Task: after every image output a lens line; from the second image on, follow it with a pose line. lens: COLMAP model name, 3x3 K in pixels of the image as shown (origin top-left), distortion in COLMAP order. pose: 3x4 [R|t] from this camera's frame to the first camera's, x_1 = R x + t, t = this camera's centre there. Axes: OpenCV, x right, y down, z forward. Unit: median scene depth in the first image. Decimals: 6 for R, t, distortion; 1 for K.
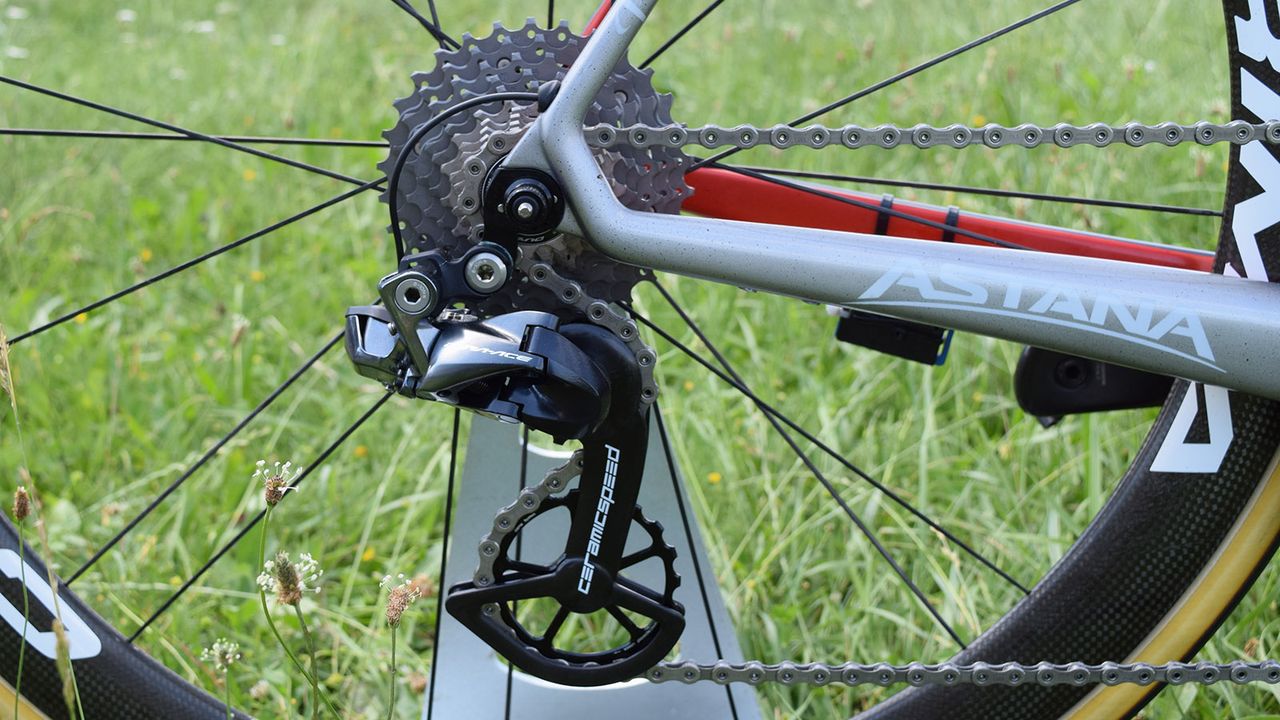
lens RADIAL K [[1816.4, 0, 573.3], [0, 1816.4, 357.7], [0, 0, 1]] dist [-0.026659, -0.057921]
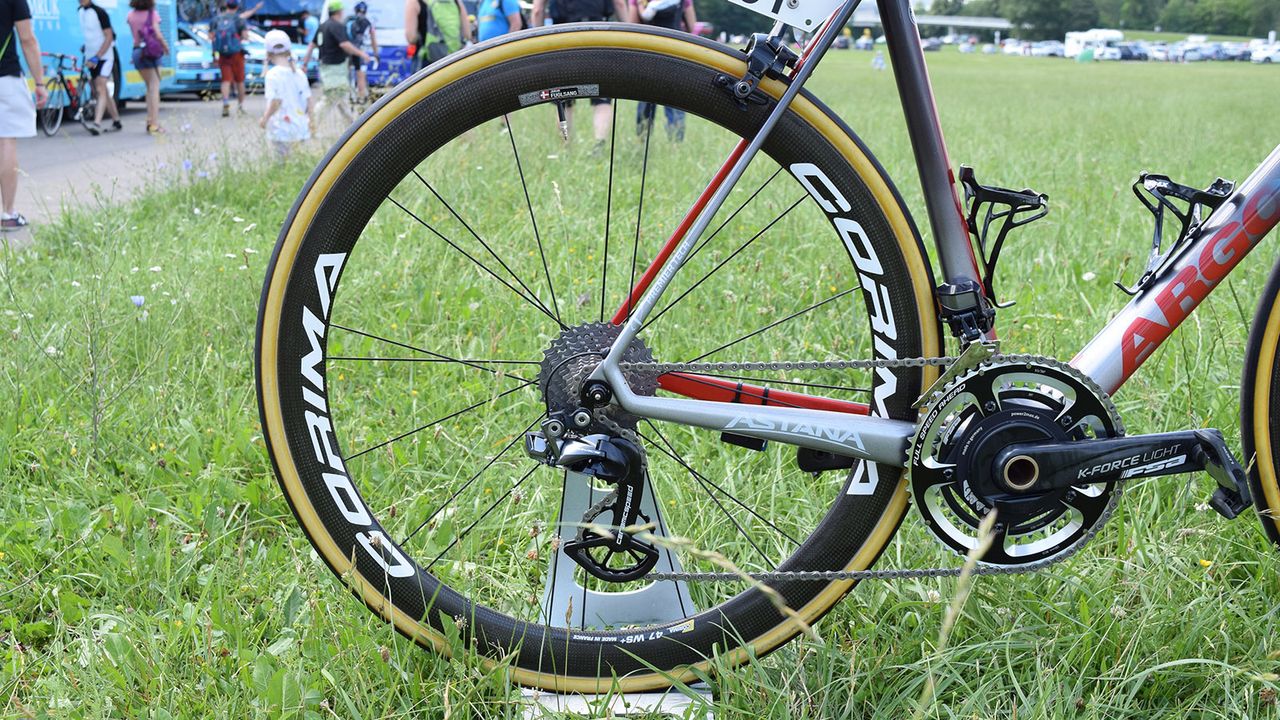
lens RADIAL K [[1372.4, 0, 596.6], [0, 1372.4, 321.0], [0, 0, 1]] dist [-0.075433, 0.018574]
pose [[0.999816, -0.004943, 0.018557, -0.059796], [0.006319, 0.997174, -0.074865, -0.038215], [-0.018135, 0.074969, 0.997021, -0.938074]]
